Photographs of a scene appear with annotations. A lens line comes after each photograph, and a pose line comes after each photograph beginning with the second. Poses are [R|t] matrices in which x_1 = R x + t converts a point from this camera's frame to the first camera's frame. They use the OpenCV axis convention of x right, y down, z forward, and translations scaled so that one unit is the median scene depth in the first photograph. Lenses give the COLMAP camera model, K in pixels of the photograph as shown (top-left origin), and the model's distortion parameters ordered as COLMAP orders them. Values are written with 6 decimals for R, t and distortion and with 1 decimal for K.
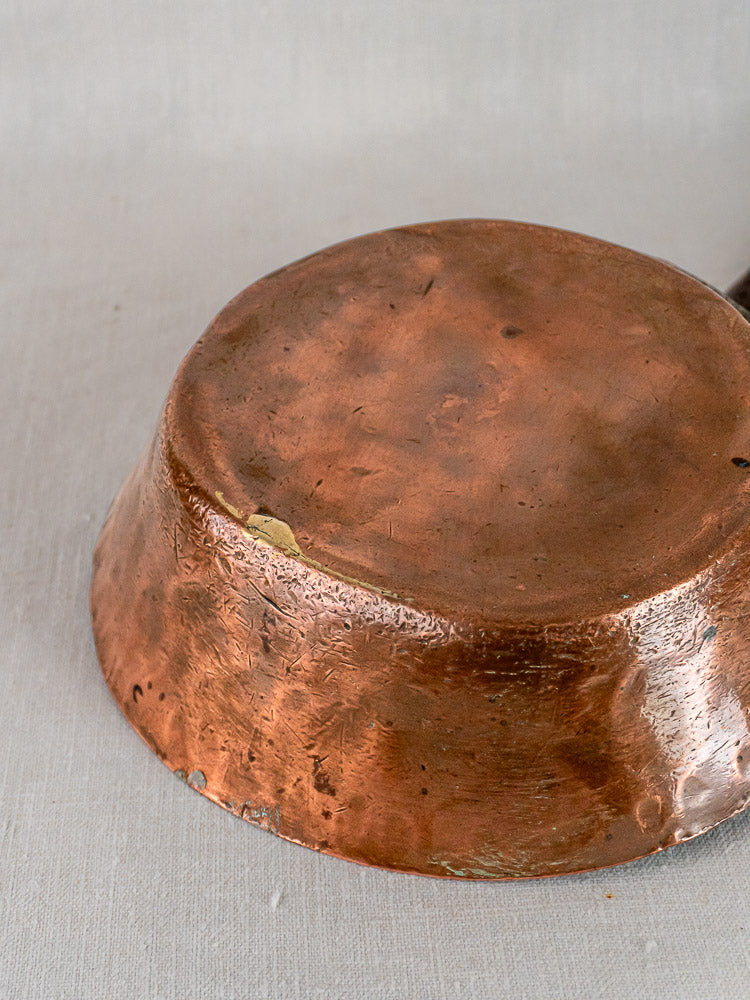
lens RADIAL K [[1988.9, 0, 364.7], [0, 1988.9, 419.7], [0, 0, 1]] dist [0.055597, 0.000000]
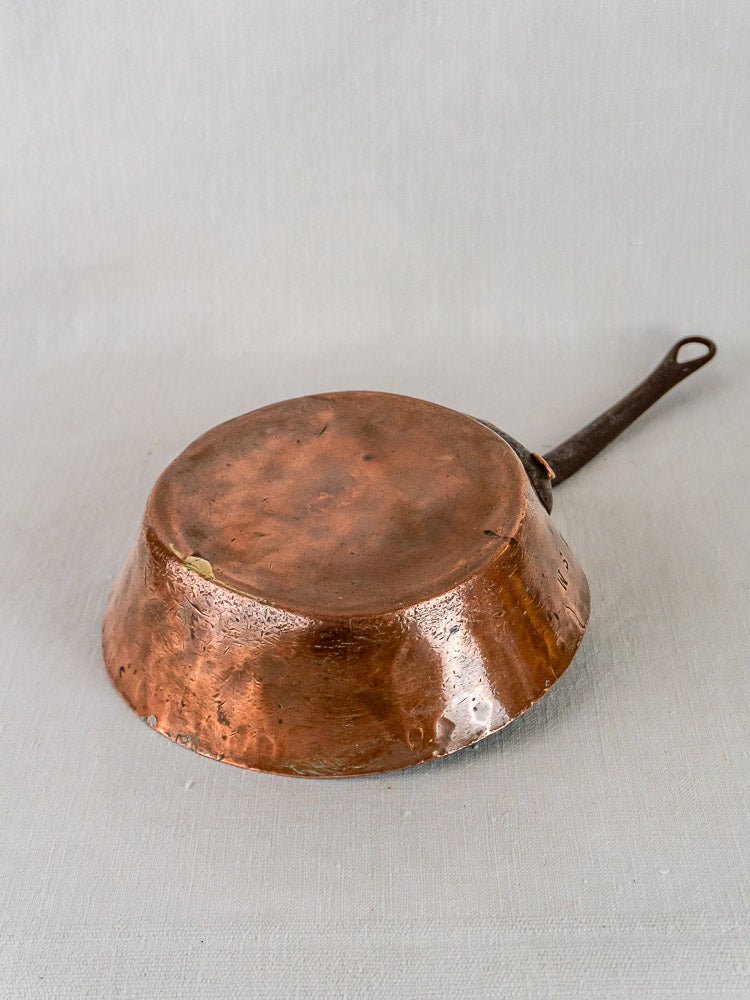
lens RADIAL K [[1698.9, 0, 369.8], [0, 1698.9, 477.4], [0, 0, 1]] dist [0.072580, 0.000000]
pose [[0.998052, 0.021102, -0.058706, 0.171632], [-0.025931, 0.996232, -0.082765, 0.093779], [0.056739, 0.084126, 0.994838, -0.392263]]
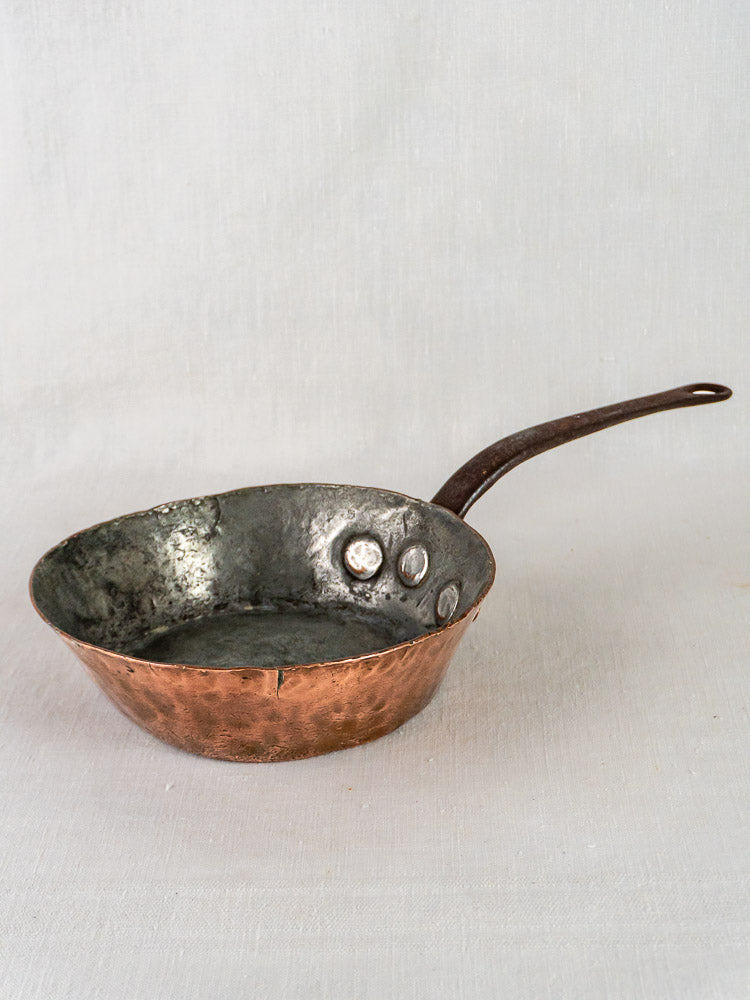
lens RADIAL K [[1988.9, 0, 368.6], [0, 1988.9, 493.8], [0, 0, 1]] dist [0.055597, 0.000000]
pose [[0.996794, 0.015484, -0.078495, 0.259646], [-0.032595, 0.974577, -0.221668, 0.354186], [0.073068, 0.223516, 0.971958, -0.767324]]
